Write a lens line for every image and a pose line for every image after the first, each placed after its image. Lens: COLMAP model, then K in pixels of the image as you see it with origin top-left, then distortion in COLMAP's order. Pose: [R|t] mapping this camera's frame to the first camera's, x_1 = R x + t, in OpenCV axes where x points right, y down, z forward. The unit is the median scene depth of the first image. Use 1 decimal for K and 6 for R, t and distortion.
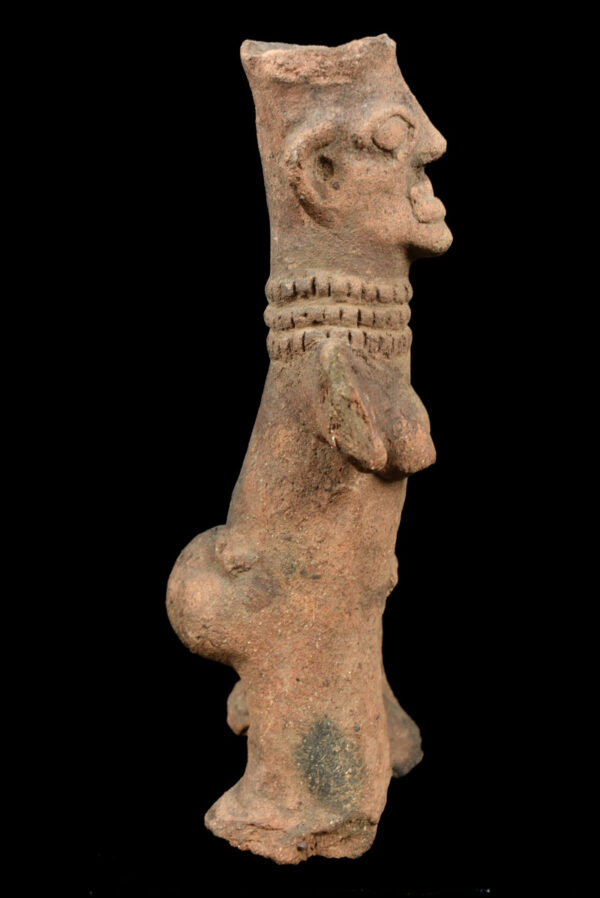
lens RADIAL K [[1185.3, 0, 300.7], [0, 1185.3, 451.9], [0, 0, 1]] dist [-0.036194, 0.000000]
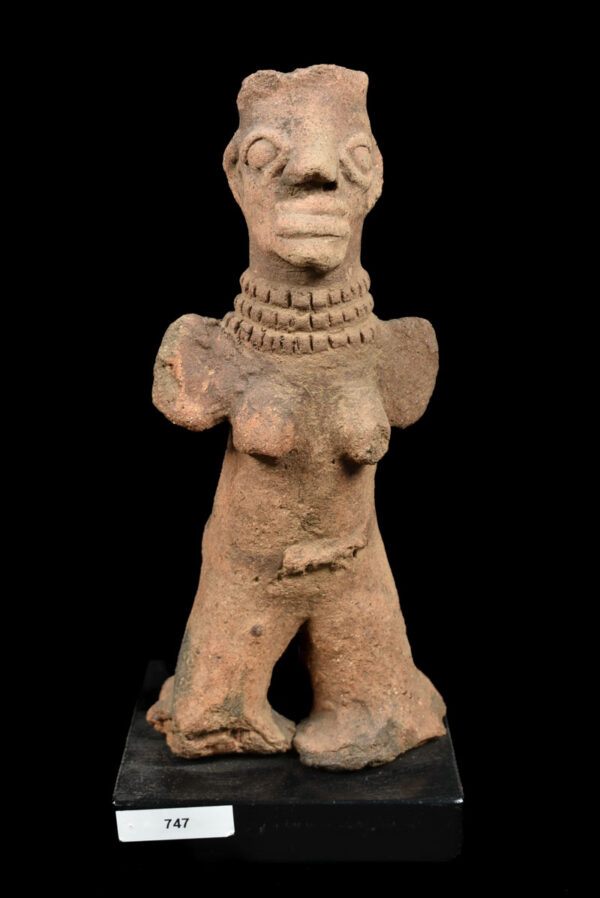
lens RADIAL K [[1462.2, 0, 300.6], [0, 1462.2, 449.7], [0, 0, 1]] dist [0.000391, 0.000000]
pose [[0.186487, 0.258392, -0.947869, 1.457110], [-0.273286, 0.940360, 0.202578, -0.288948], [0.943683, 0.221261, 0.245980, 0.730014]]
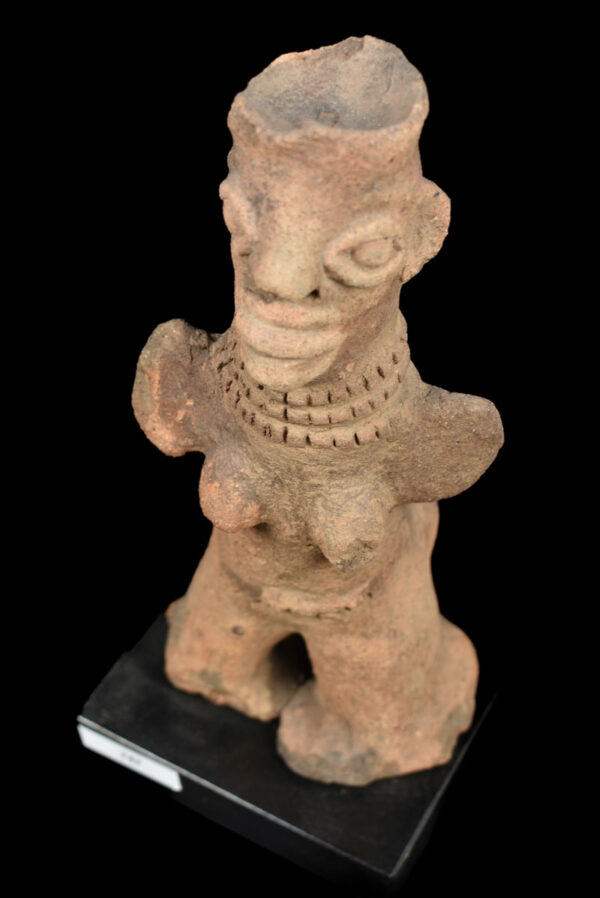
lens RADIAL K [[1462.2, 0, 300.2], [0, 1462.2, 448.0], [0, 0, 1]] dist [0.000391, 0.000000]
pose [[-0.285334, 0.708036, -0.645965, 0.803336], [-0.274194, 0.585509, 0.762887, -0.930042], [0.918369, 0.394797, 0.027074, 1.047678]]
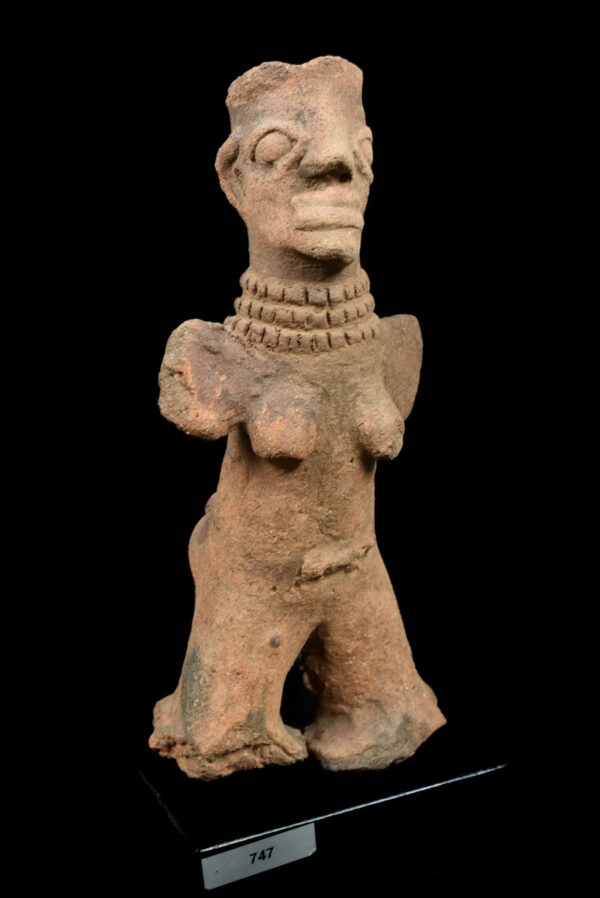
lens RADIAL K [[1185.3, 0, 299.8], [0, 1185.3, 447.7], [0, 0, 1]] dist [-0.036194, 0.000000]
pose [[0.425881, 0.202314, -0.881870, 1.091605], [-0.236795, 0.965630, 0.107175, -0.118497], [0.873243, 0.163179, 0.459151, 0.542973]]
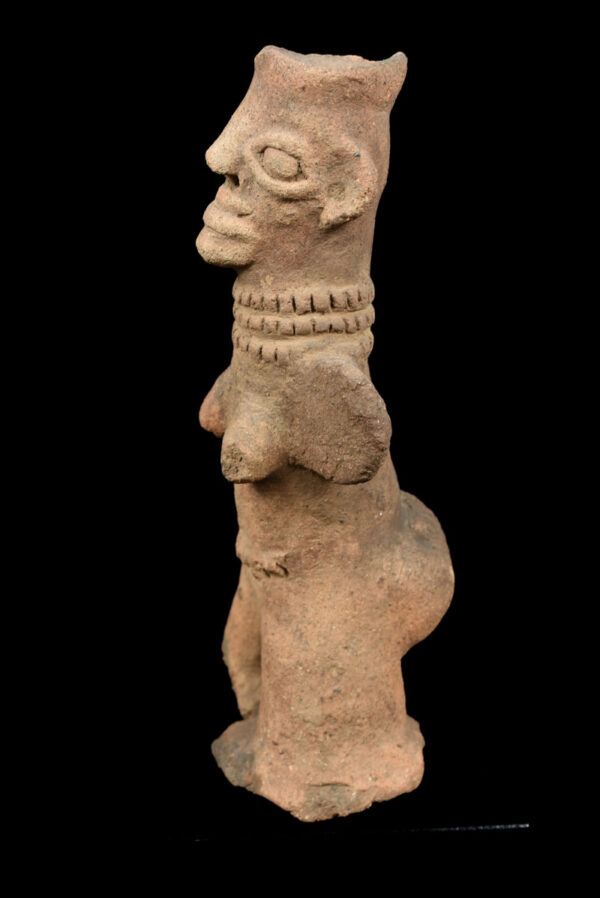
lens RADIAL K [[1462.2, 0, 300.2], [0, 1462.2, 449.4], [0, 0, 1]] dist [0.000391, 0.000000]
pose [[-0.950868, 0.103280, -0.291862, 0.444185], [-0.109721, 0.769112, 0.629625, -0.877183], [0.289502, 0.630714, -0.719992, 2.115449]]
